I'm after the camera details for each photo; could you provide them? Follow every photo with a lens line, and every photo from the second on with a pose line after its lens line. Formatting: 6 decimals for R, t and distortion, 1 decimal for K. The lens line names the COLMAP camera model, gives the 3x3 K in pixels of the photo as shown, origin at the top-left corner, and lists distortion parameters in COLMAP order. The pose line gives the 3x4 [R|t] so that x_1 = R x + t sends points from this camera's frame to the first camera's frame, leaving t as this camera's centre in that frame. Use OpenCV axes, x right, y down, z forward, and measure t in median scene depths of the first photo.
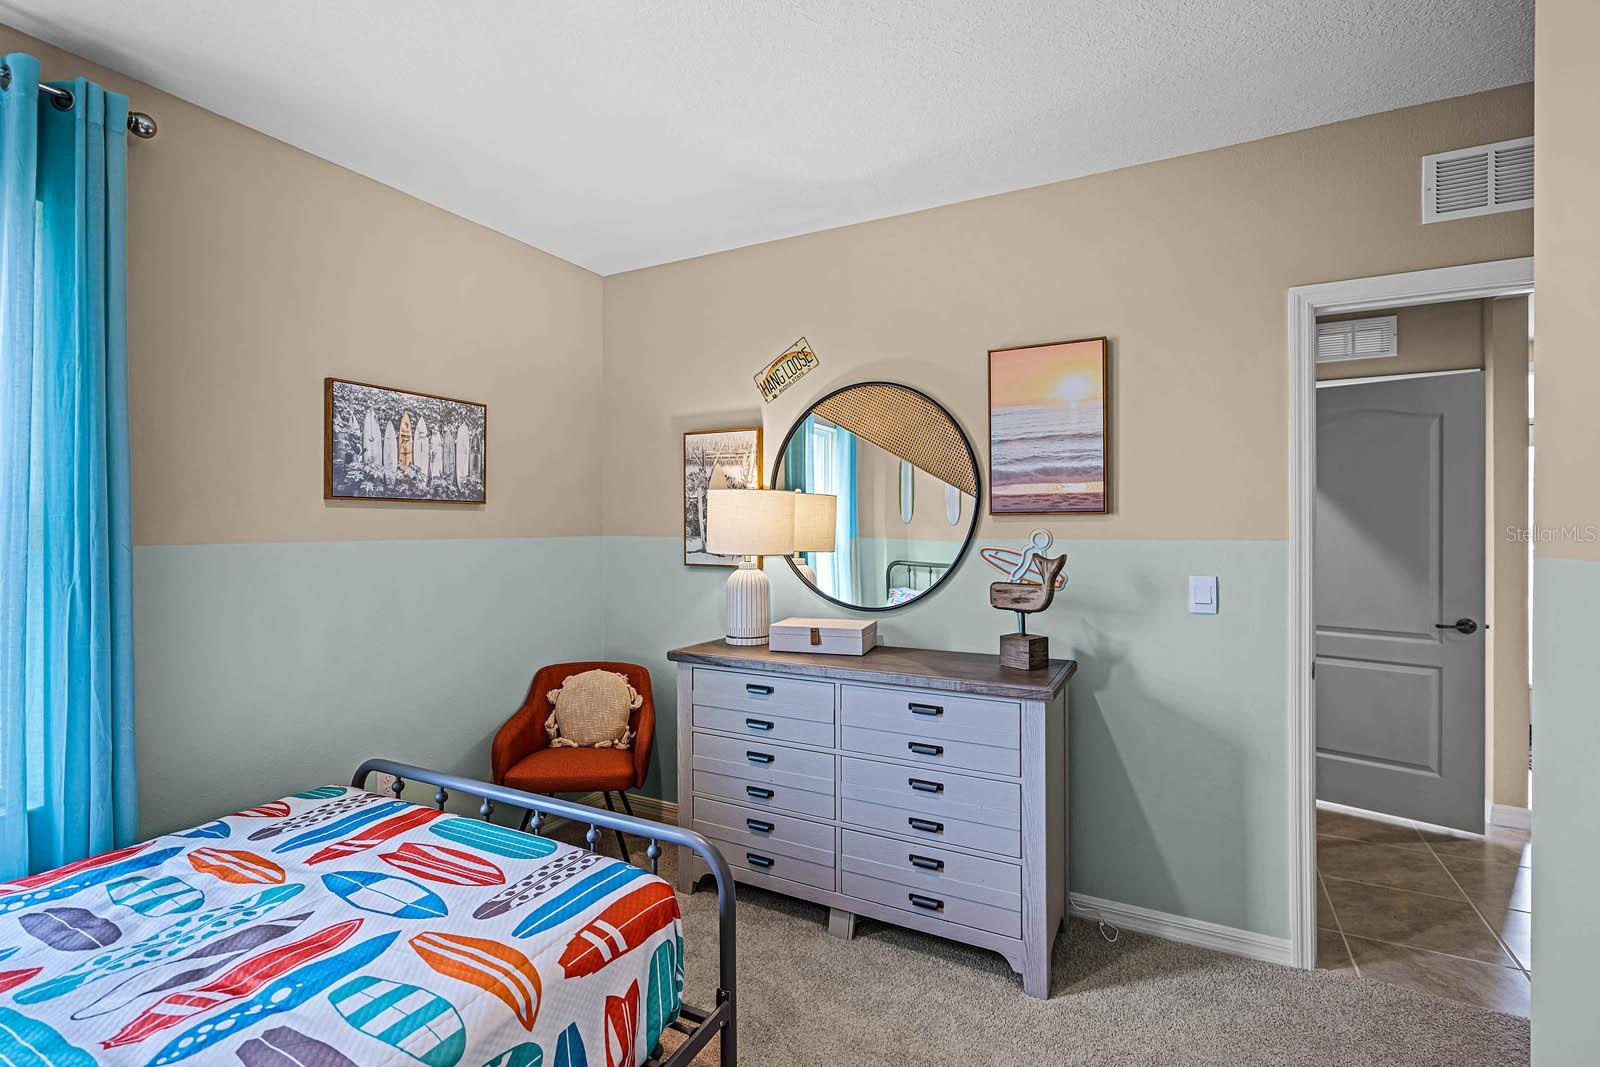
lens RADIAL K [[729.2, 0, 802.7], [0, 729.2, 528.6], [0, 0, 1]] dist [-0.002878, 0.001263]
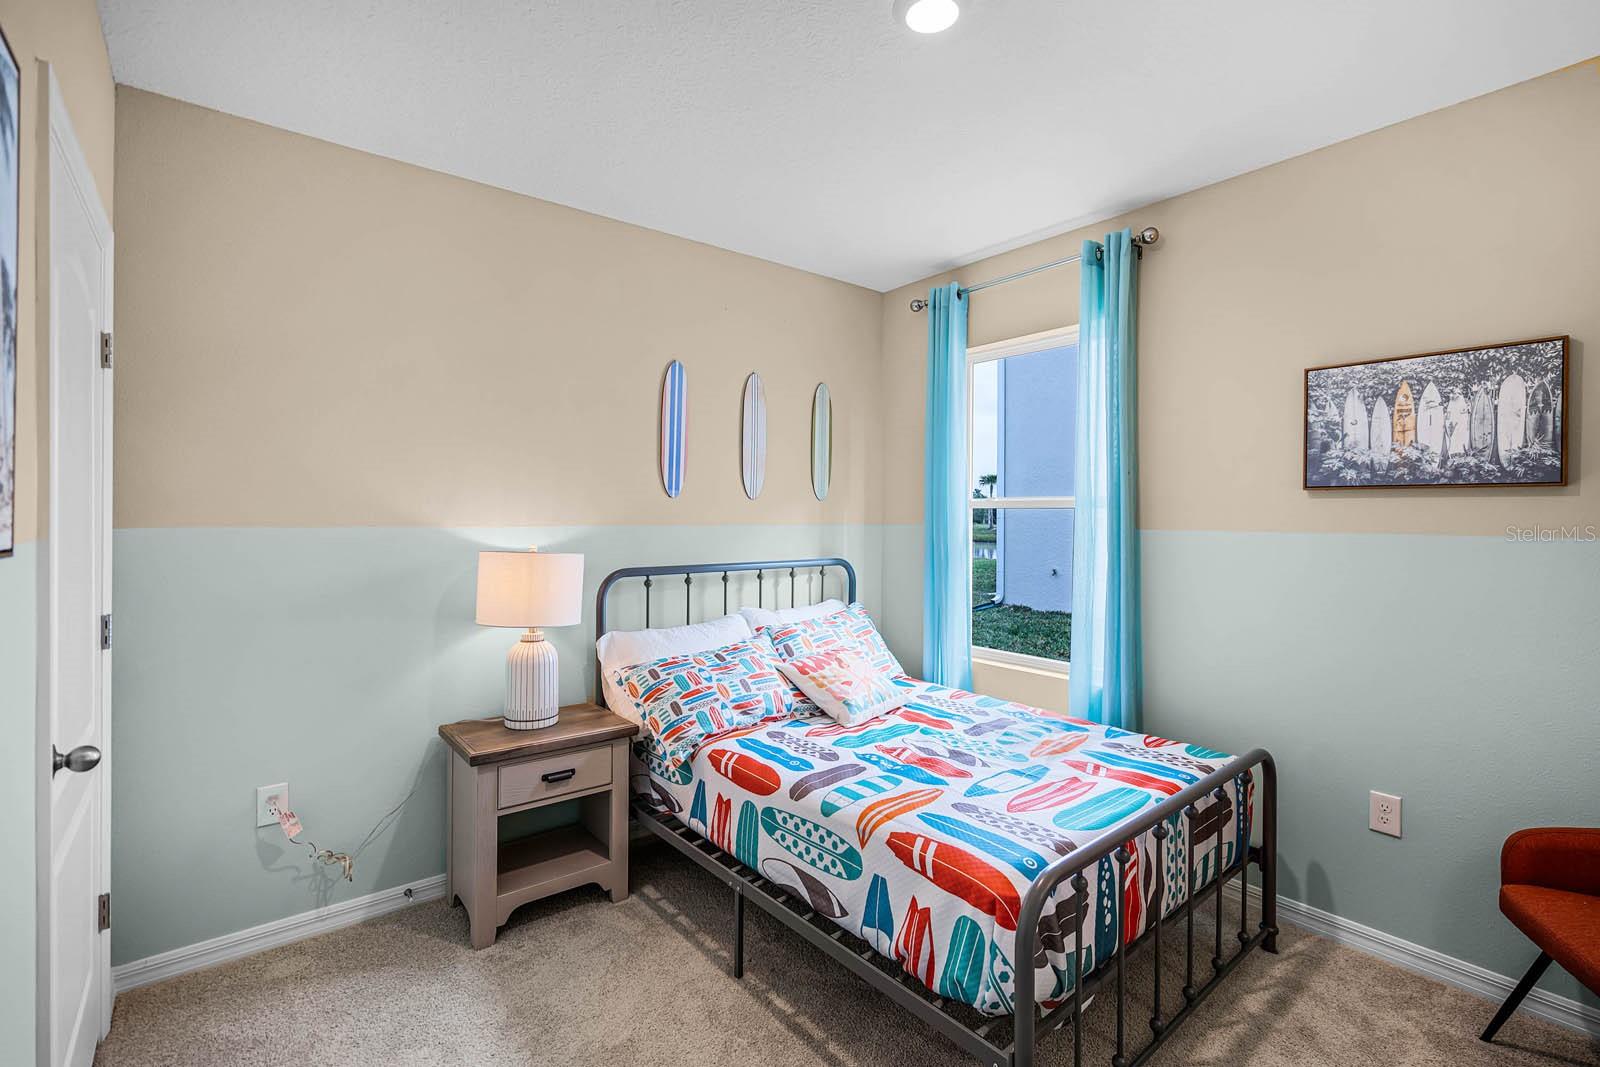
lens RADIAL K [[729.2, 0, 802.8], [0, 729.2, 520.6], [0, 0, 1]] dist [-0.002878, 0.001263]
pose [[-0.394641, 0.007776, -0.918803, 0.521883], [-0.007642, 0.999902, 0.011745, -0.004780], [0.918804, 0.011657, -0.394542, 0.726873]]
